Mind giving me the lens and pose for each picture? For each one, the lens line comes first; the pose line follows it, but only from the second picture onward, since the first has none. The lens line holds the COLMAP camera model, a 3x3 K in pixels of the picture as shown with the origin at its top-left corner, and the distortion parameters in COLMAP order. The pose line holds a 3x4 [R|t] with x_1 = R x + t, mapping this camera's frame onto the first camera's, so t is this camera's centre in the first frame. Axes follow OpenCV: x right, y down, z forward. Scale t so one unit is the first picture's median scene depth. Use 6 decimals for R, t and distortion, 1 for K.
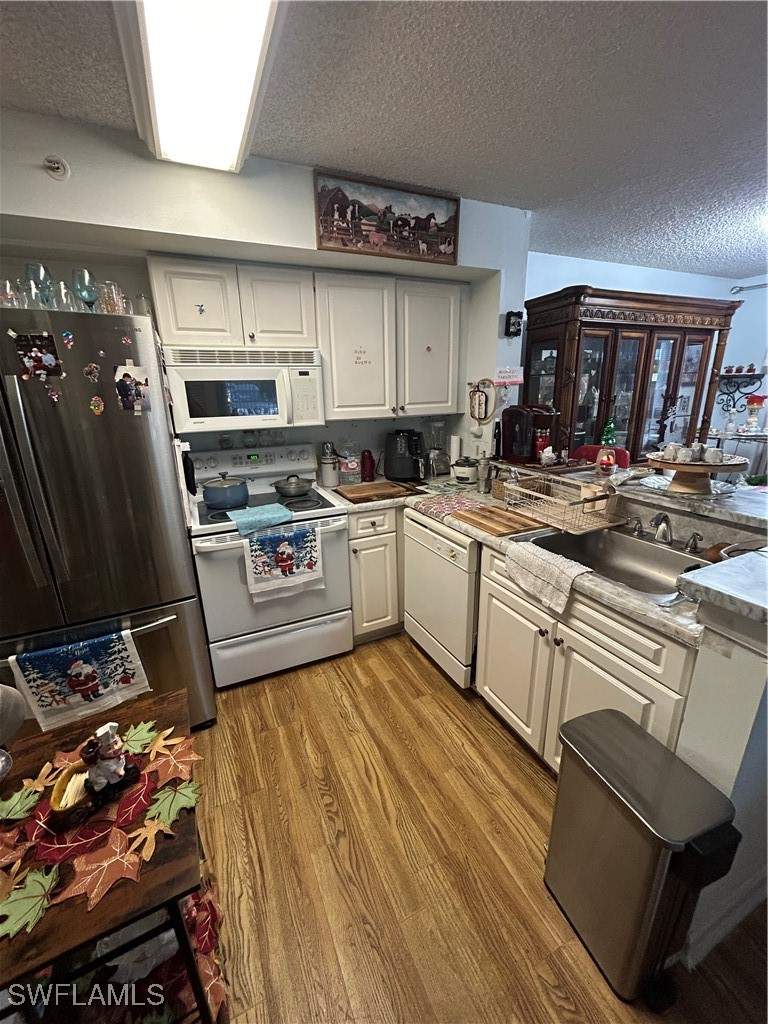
lens RADIAL K [[412.0, 0, 383.3], [0, 412.0, 510.8], [0, 0, 1]] dist [-0.001224, 0.000282]
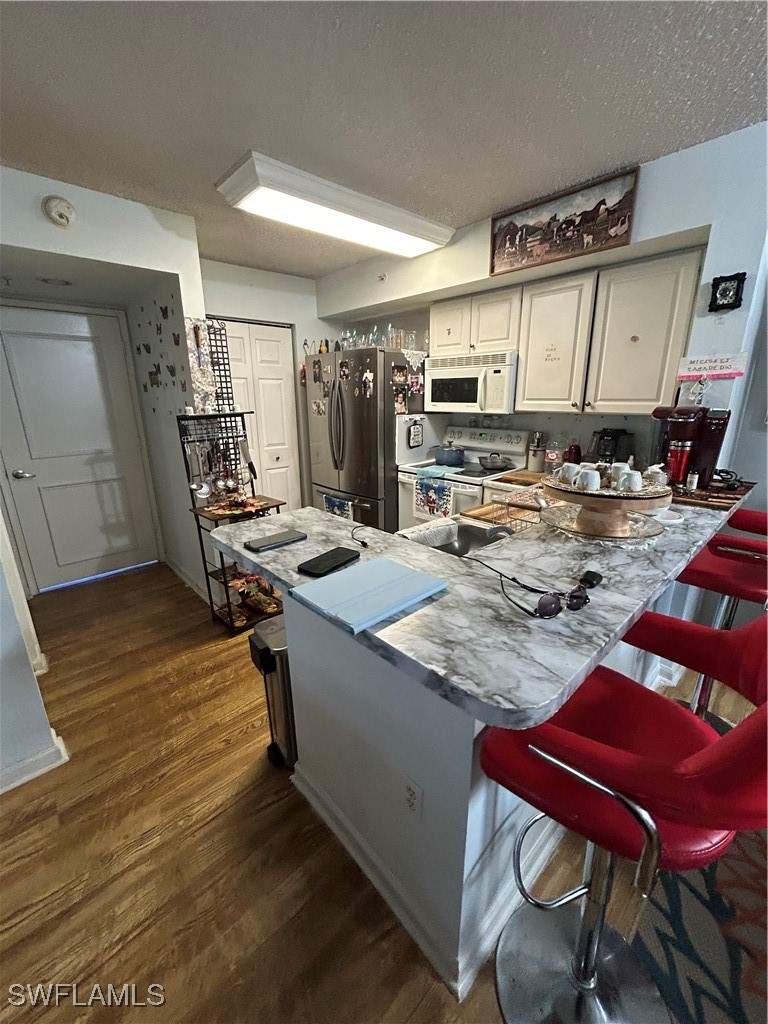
lens RADIAL K [[412.0, 0, 381.5], [0, 412.0, 509.8], [0, 0, 1]] dist [-0.001224, 0.000282]
pose [[0.308354, 0.282198, -0.908450, 1.040596], [-0.266049, 0.942459, 0.202457, -0.103896], [0.913310, 0.179264, 0.365690, 0.314910]]
